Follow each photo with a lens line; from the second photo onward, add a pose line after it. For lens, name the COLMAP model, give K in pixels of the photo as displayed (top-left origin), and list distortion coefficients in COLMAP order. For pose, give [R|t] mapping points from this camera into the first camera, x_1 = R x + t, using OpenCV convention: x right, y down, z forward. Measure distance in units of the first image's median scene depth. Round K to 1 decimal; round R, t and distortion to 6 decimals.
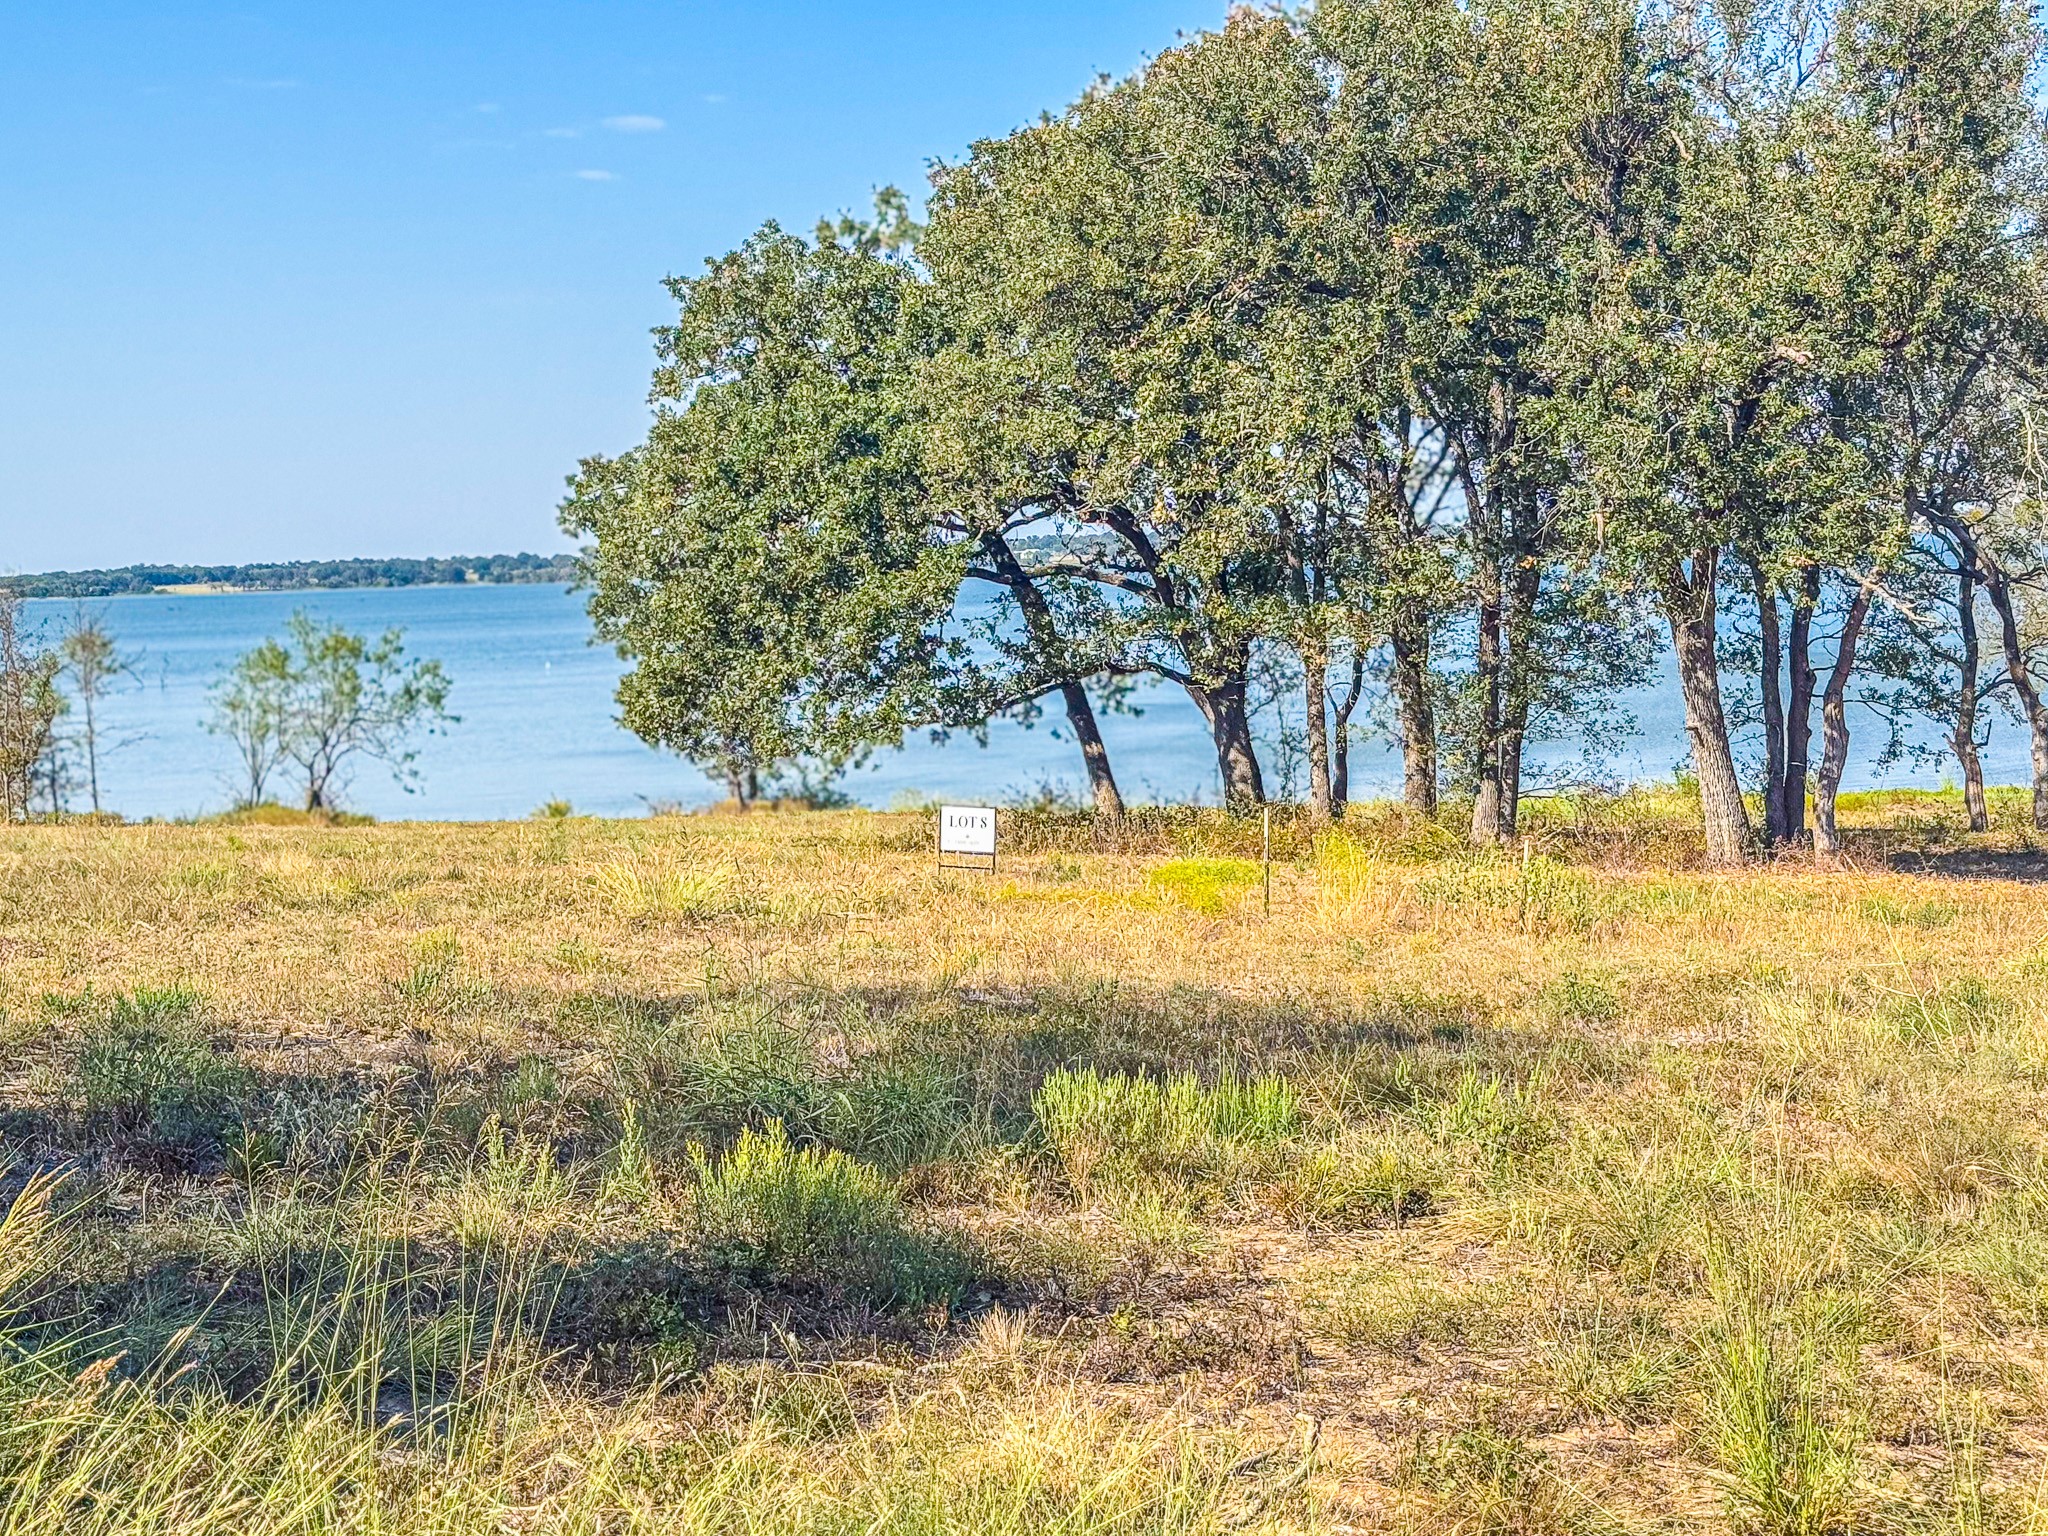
lens RADIAL K [[3273.4, 0, 1024.0], [0, 3273.4, 768.0], [0, 0, 1]] dist [0.051108, -0.012250]
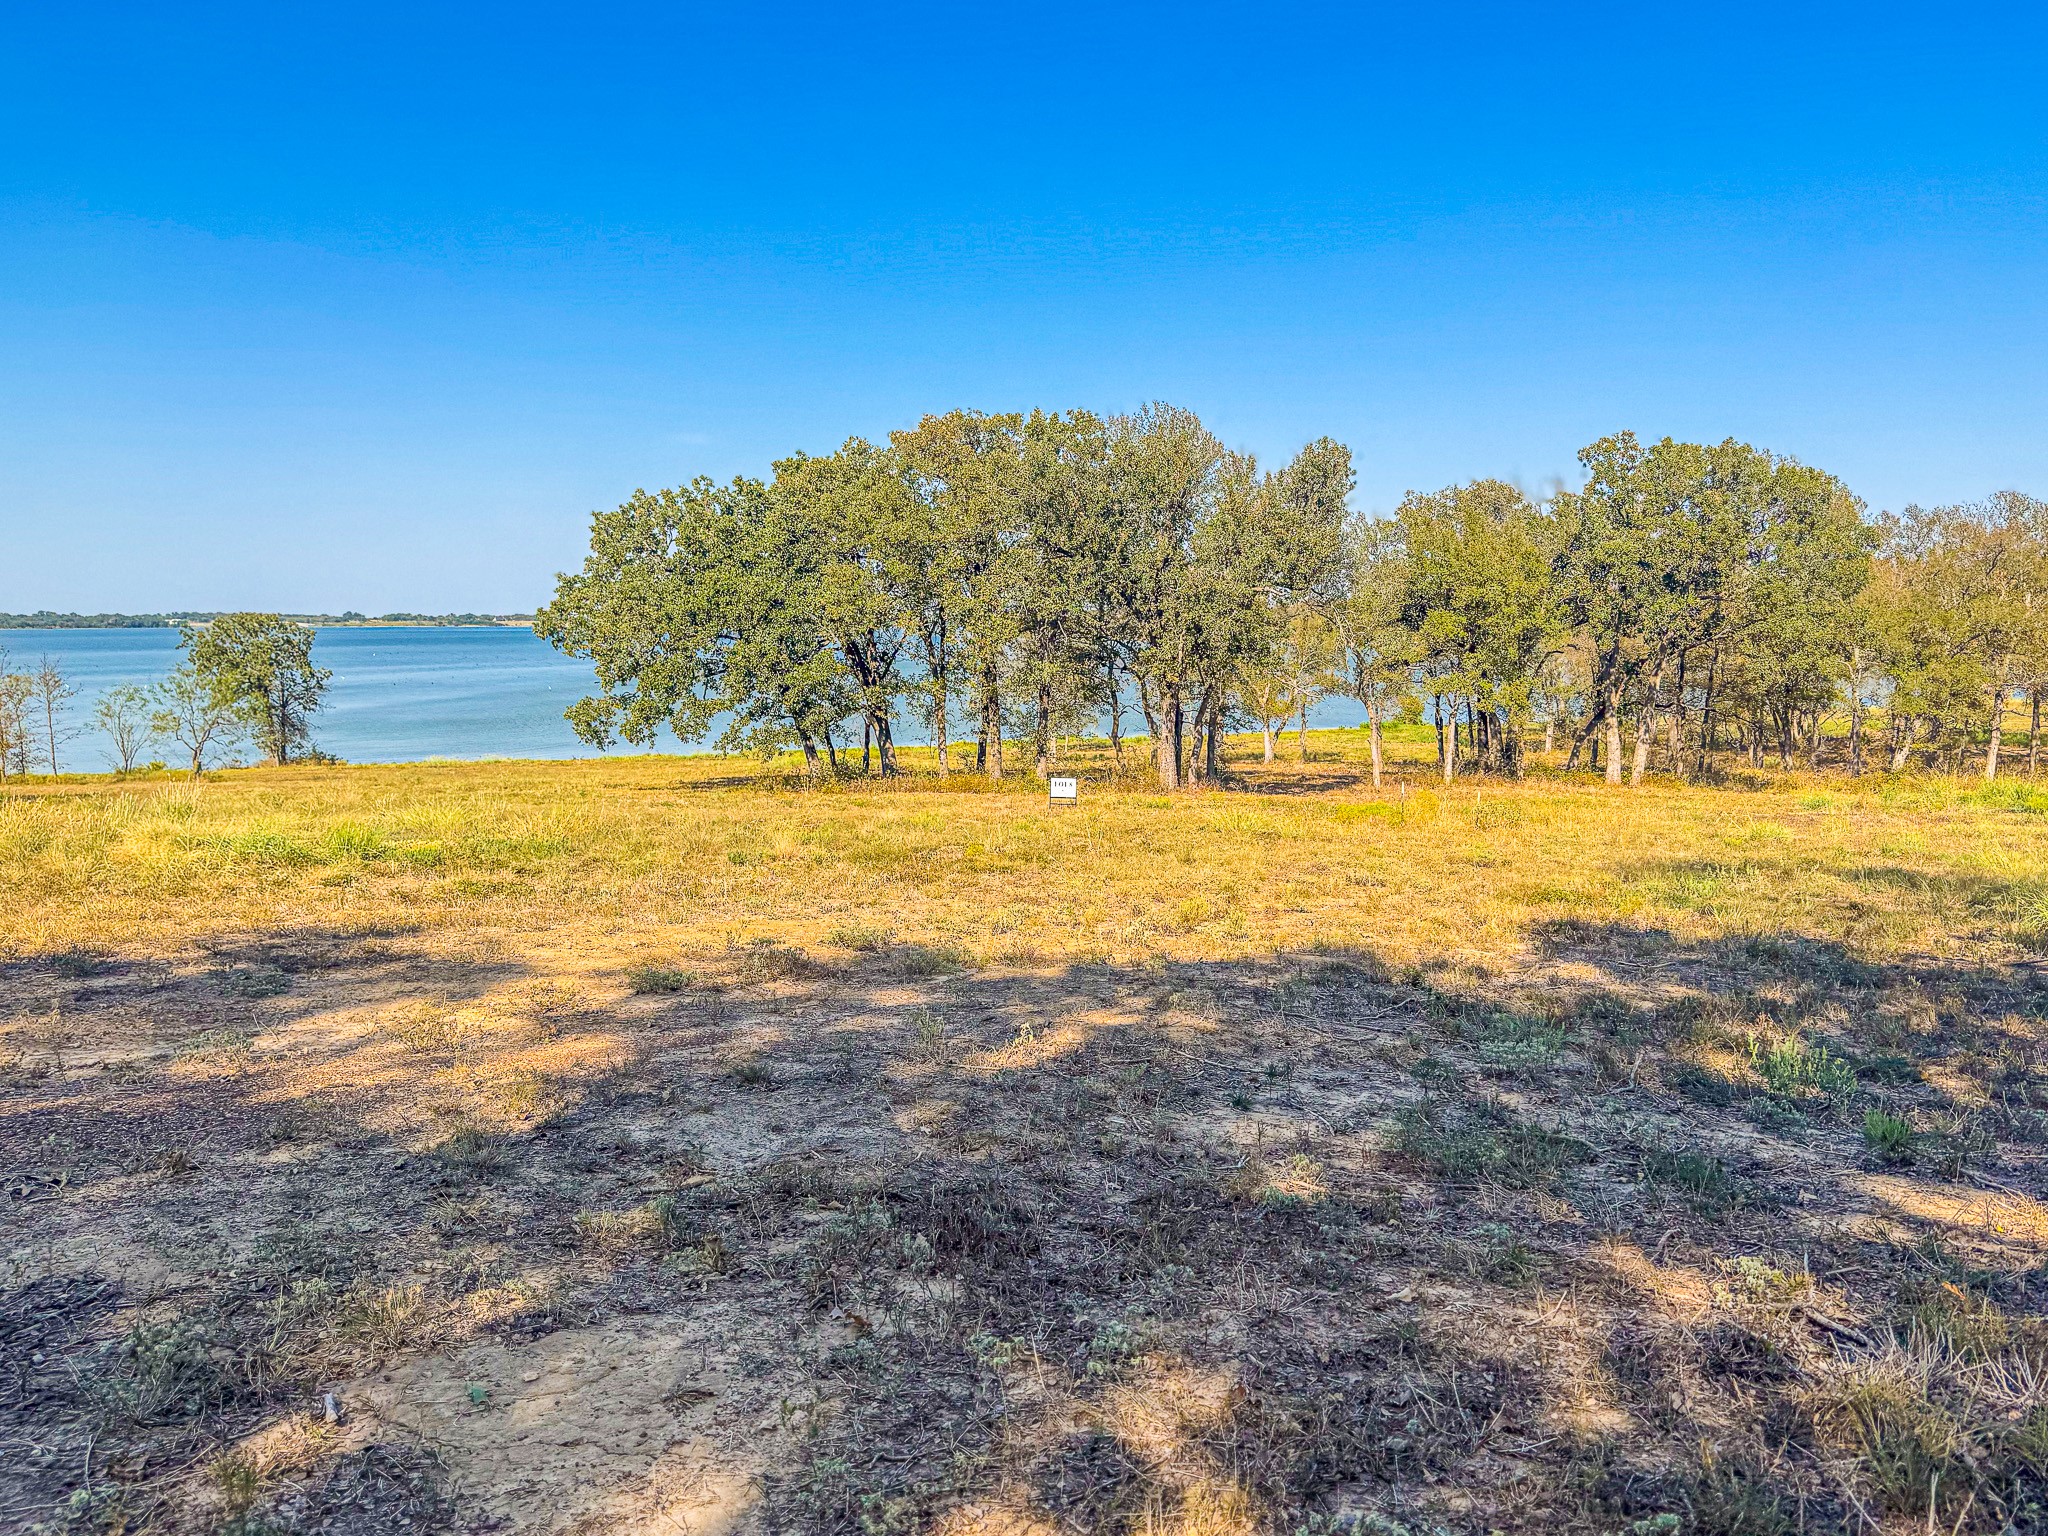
lens RADIAL K [[1445.2, 0, 1026.0], [0, 1445.2, 824.0], [0, 0, 1]] dist [0.082818, -0.121568]
pose [[0.860111, -0.038854, 0.508625, -0.373352], [0.006551, 0.997854, 0.065147, -0.014199], [-0.510065, -0.052702, 0.858520, 0.081826]]
